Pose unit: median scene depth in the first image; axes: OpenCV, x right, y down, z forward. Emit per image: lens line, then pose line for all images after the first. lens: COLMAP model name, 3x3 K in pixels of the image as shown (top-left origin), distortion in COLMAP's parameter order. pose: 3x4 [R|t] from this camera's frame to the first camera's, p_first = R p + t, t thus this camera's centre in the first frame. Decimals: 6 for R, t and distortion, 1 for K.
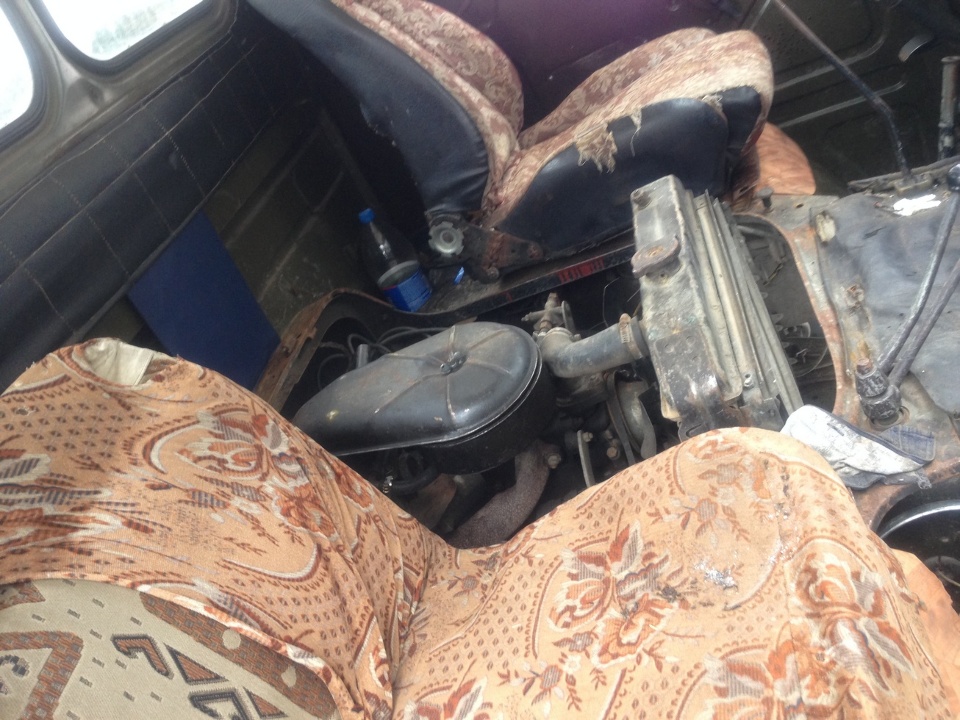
lens RADIAL K [[914.3, 0, 481.9], [0, 914.3, 359.8], [0, 0, 1]] dist [0.020258, 0.000000]
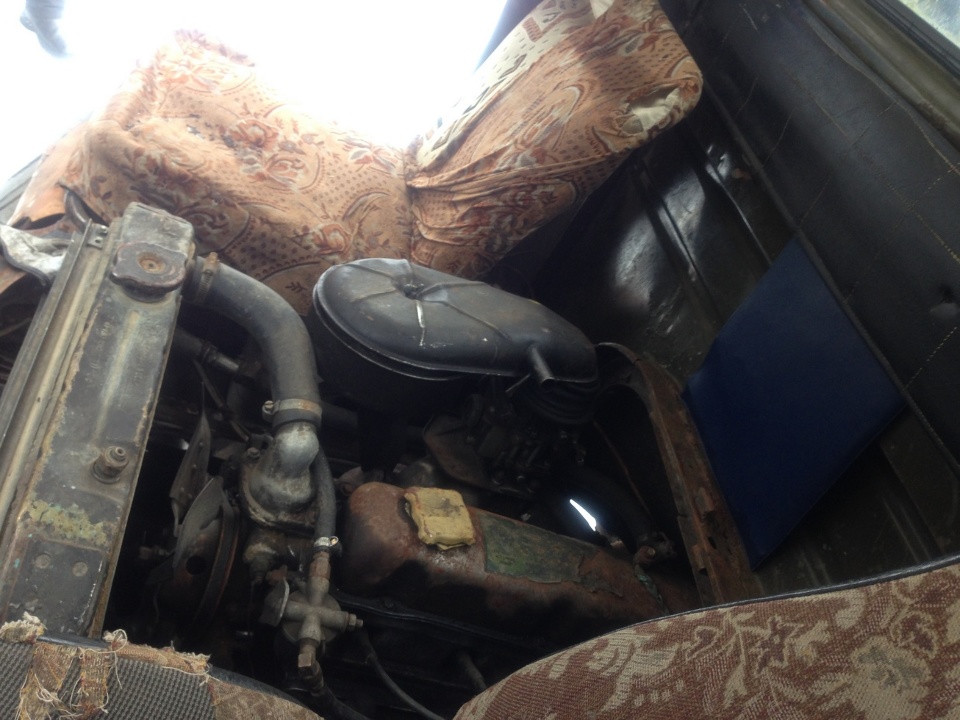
lens RADIAL K [[914.3, 0, 482.3], [0, 914.3, 360.2], [0, 0, 1]] dist [0.020258, 0.000000]
pose [[-0.978884, 0.143238, -0.145836, 0.059094], [-0.099181, 0.291020, 0.951562, -1.159135], [0.178741, 0.945934, -0.270669, 1.811419]]
